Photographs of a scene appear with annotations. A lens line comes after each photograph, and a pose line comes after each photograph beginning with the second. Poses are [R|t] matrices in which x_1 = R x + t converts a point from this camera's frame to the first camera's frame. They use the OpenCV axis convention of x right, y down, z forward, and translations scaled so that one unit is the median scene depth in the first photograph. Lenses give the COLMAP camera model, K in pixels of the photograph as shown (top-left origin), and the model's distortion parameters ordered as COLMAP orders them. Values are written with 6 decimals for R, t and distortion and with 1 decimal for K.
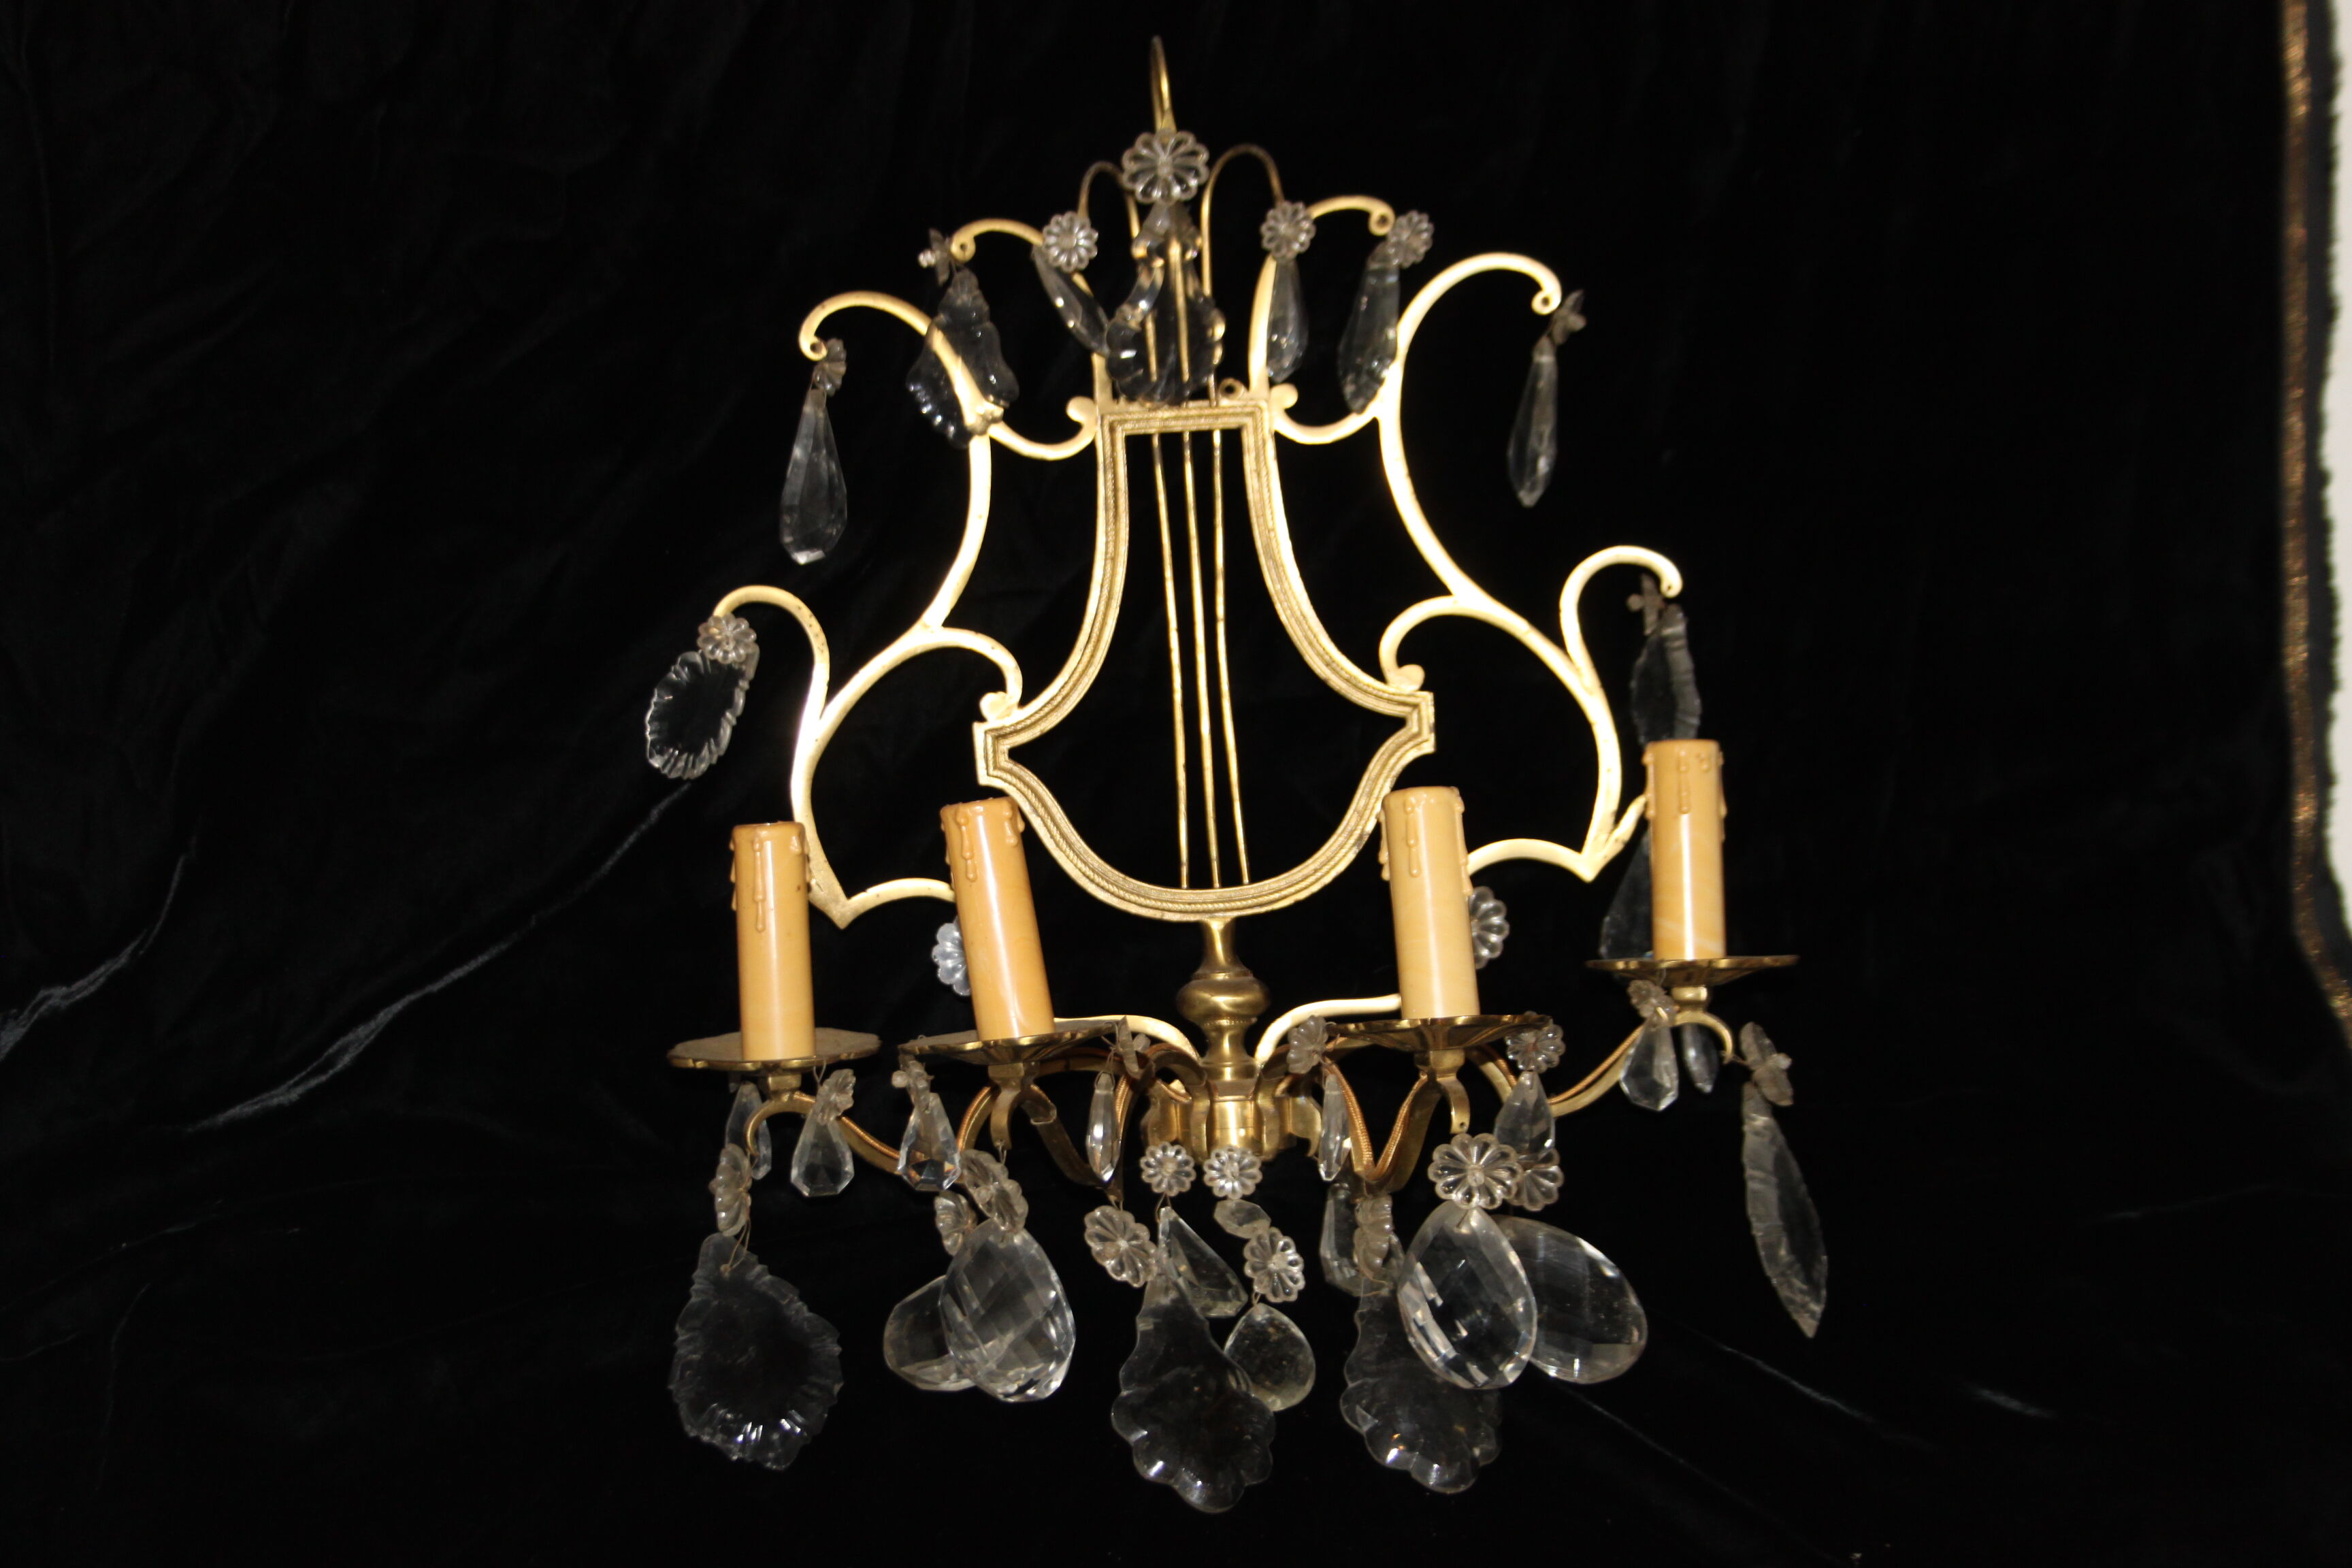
lens RADIAL K [[3953.6, 0, 1181.0], [0, 3953.6, 710.8], [0, 0, 1]] dist [-0.048281, -0.053002]
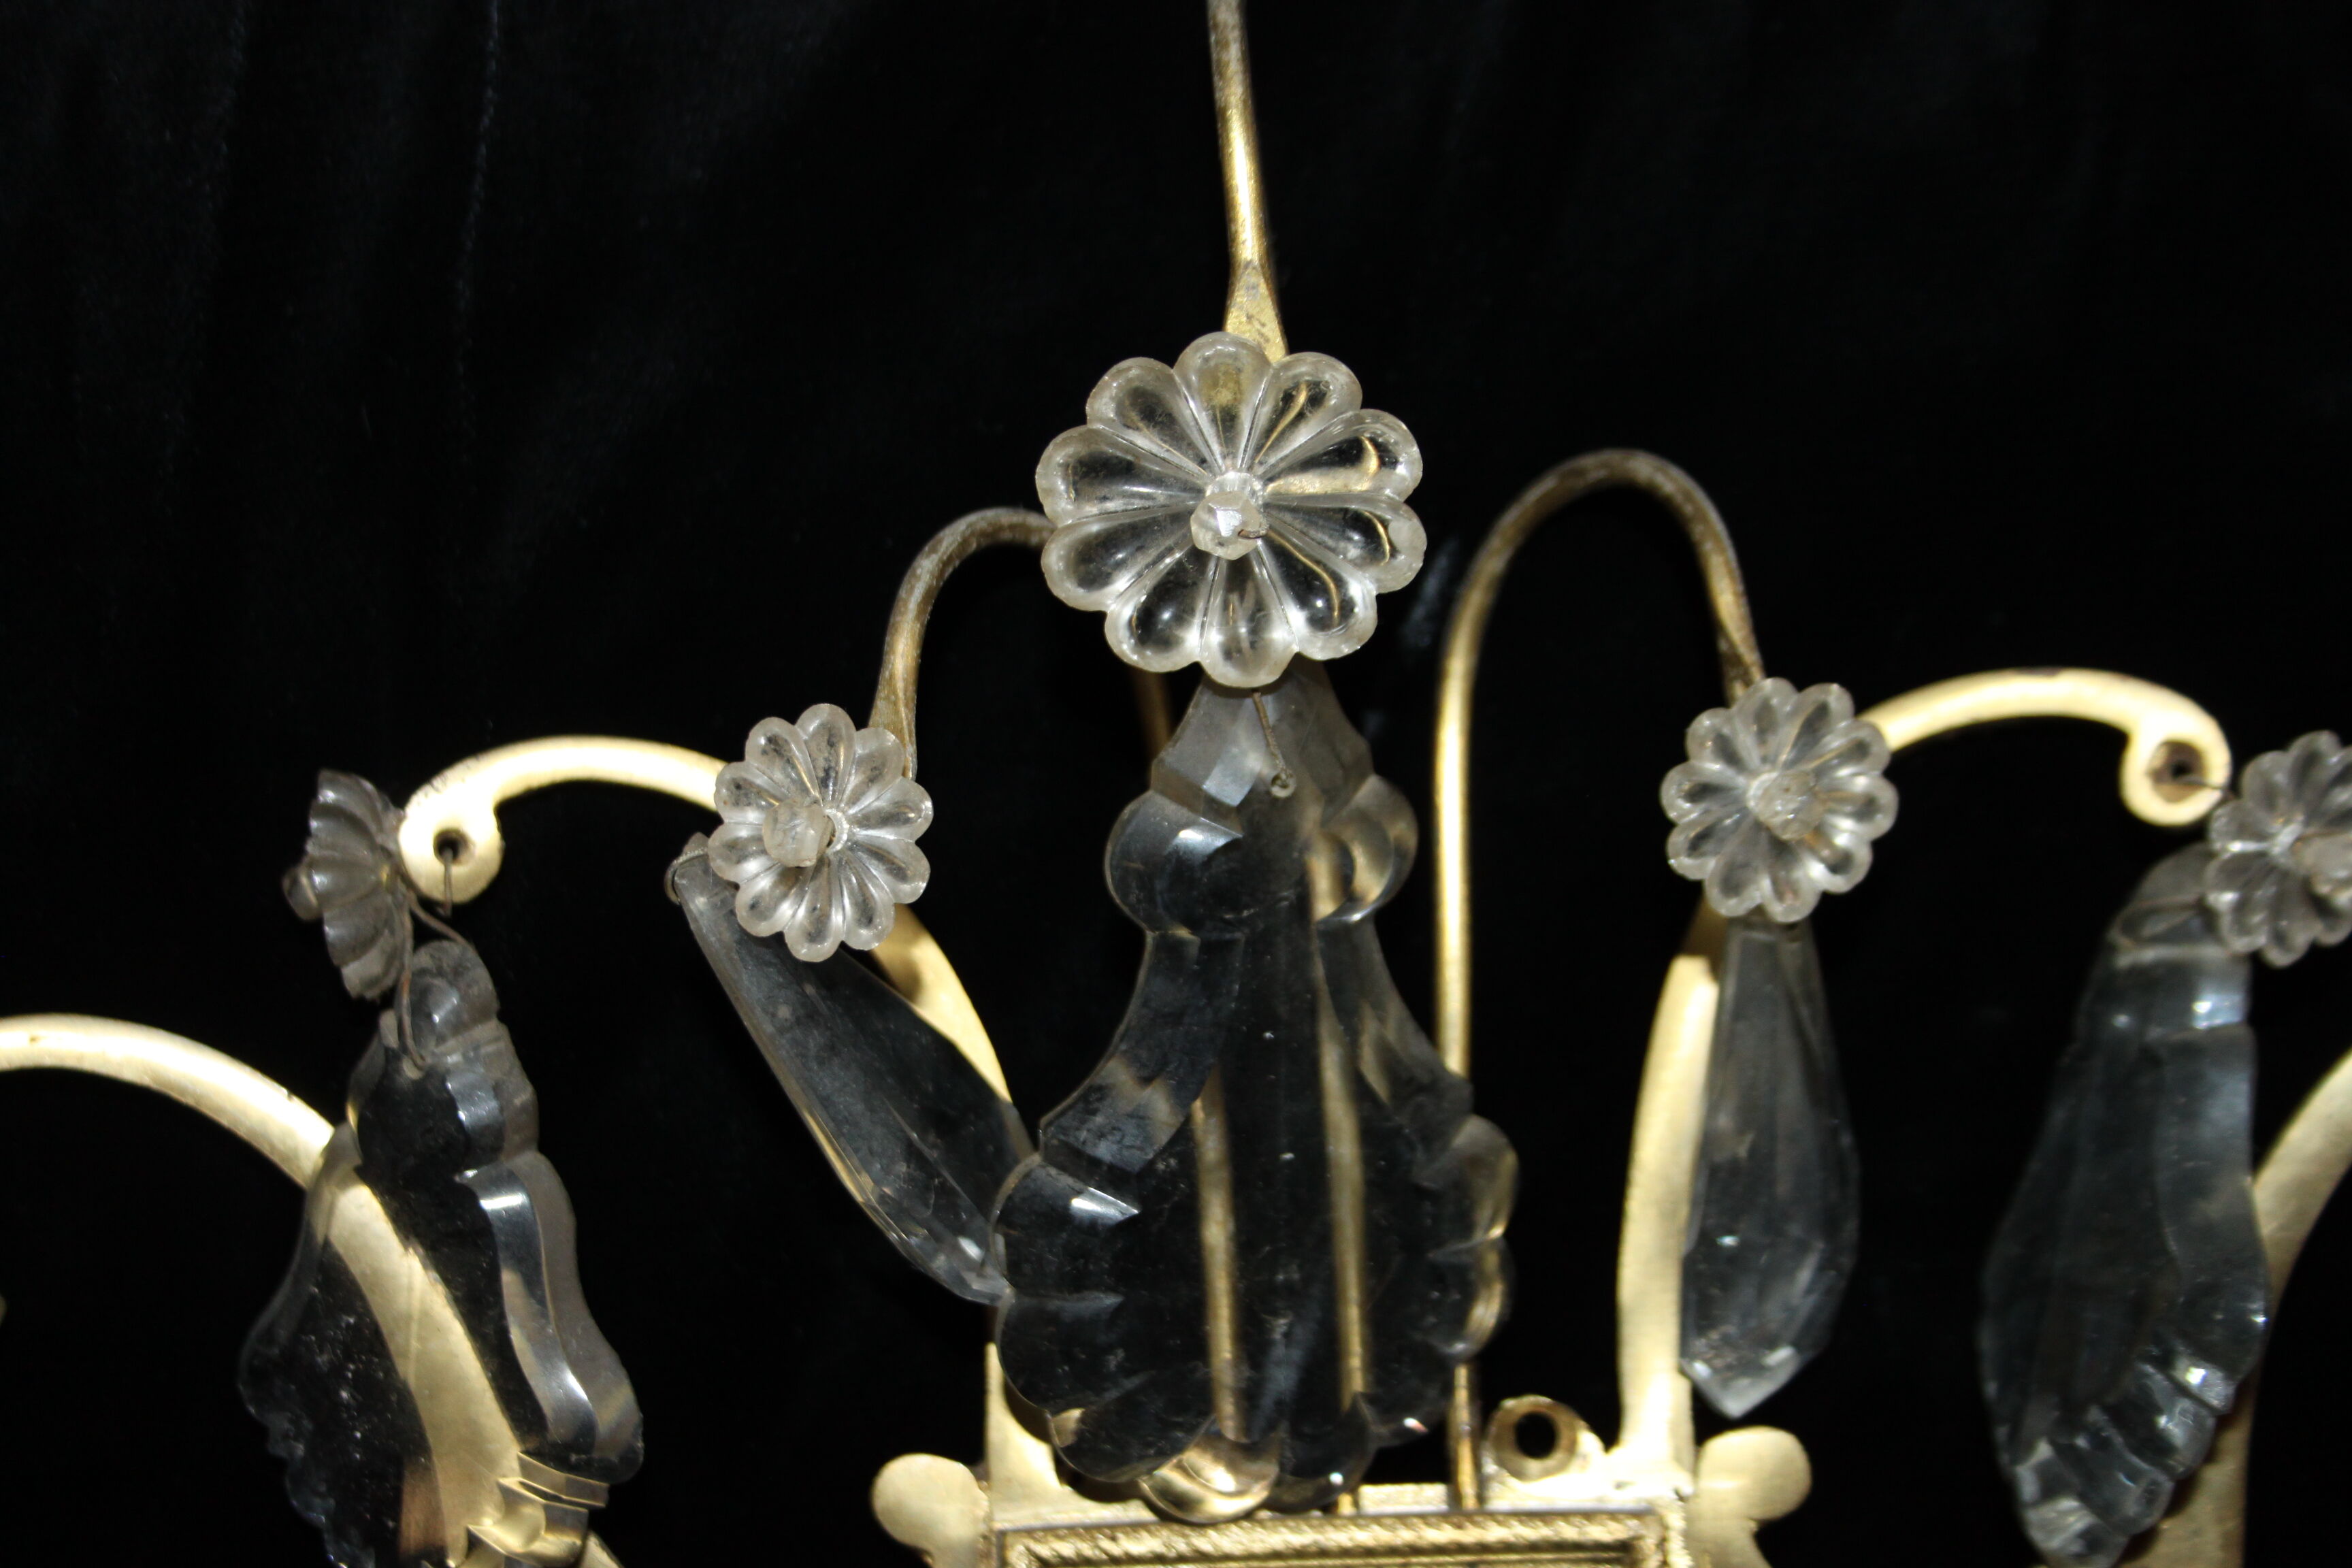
lens RADIAL K [[3743.7, 0, 1176.0], [0, 3743.7, 784.0], [0, 0, 1]] dist [-0.013277, -0.008663]
pose [[0.990174, 0.015757, -0.138953, 0.022352], [-0.033670, 0.991264, -0.127523, -0.092699], [0.135729, 0.130948, 0.982054, 0.773377]]
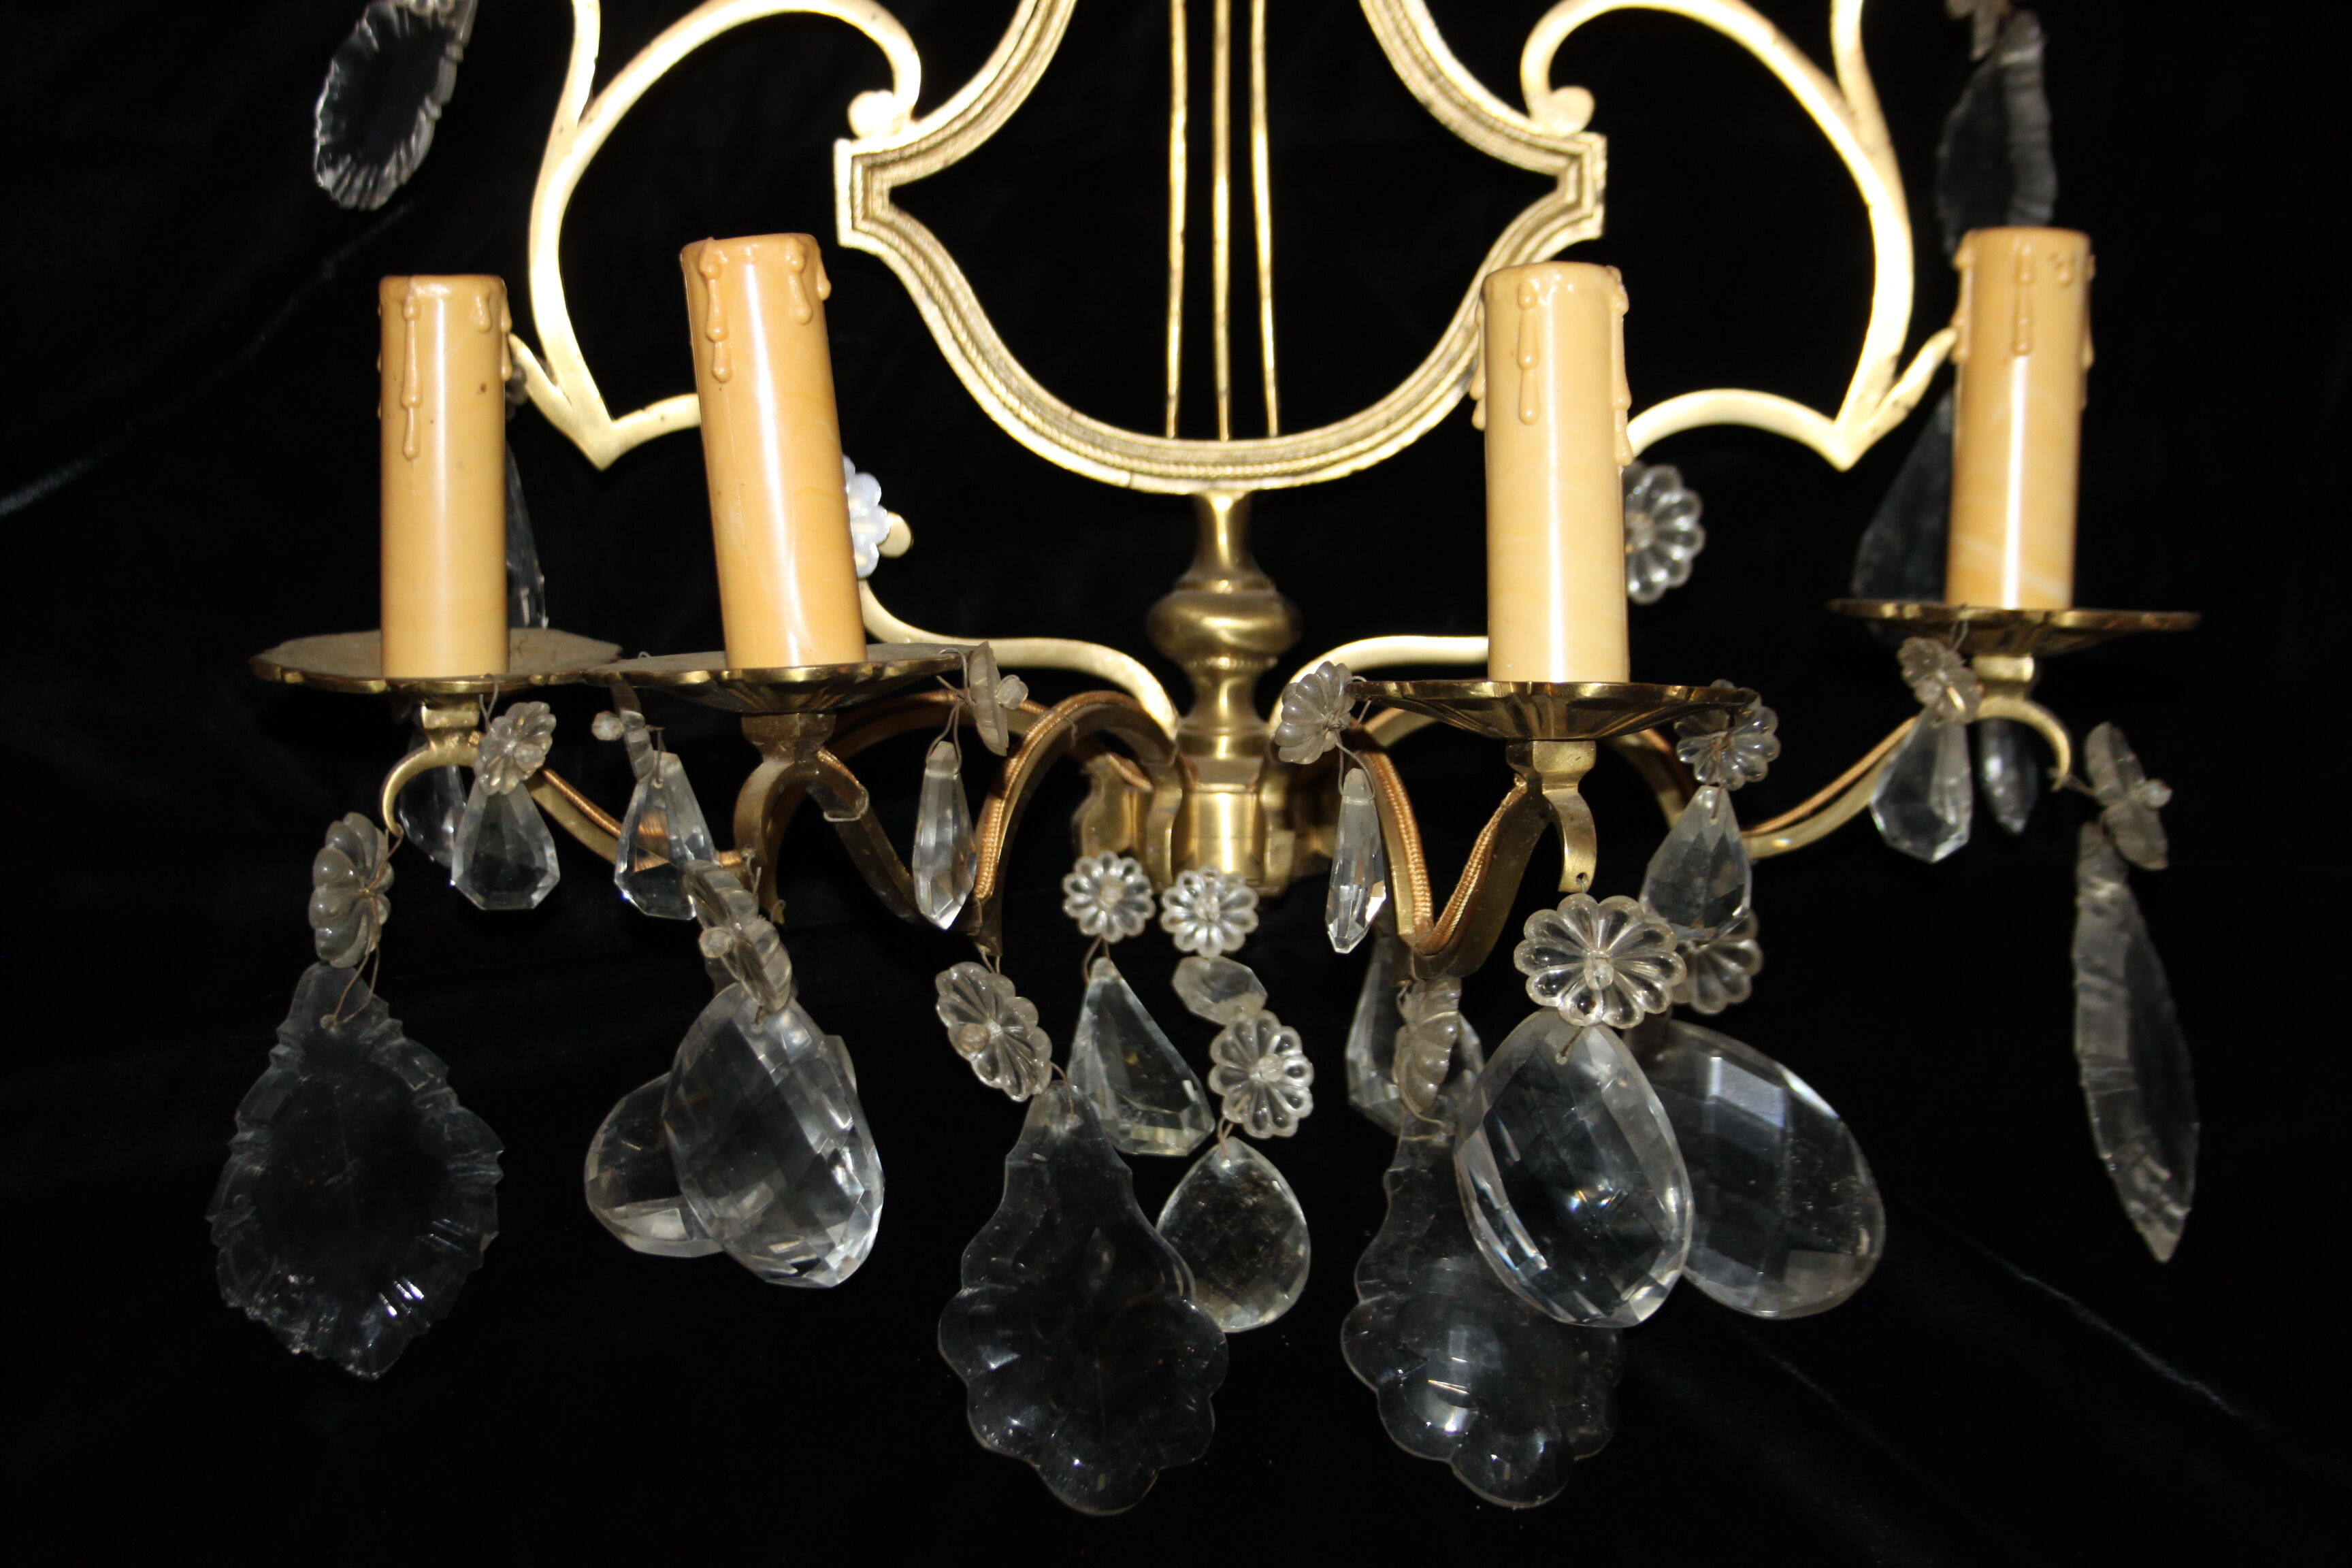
lens RADIAL K [[3743.7, 0, 1176.0], [0, 3743.7, 784.0], [0, 0, 1]] dist [-0.013277, -0.008663]
pose [[0.995582, 0.067556, -0.065206, 0.043134], [-0.059568, 0.991284, 0.117510, 0.030311], [0.072576, -0.113107, 0.990929, 0.429918]]
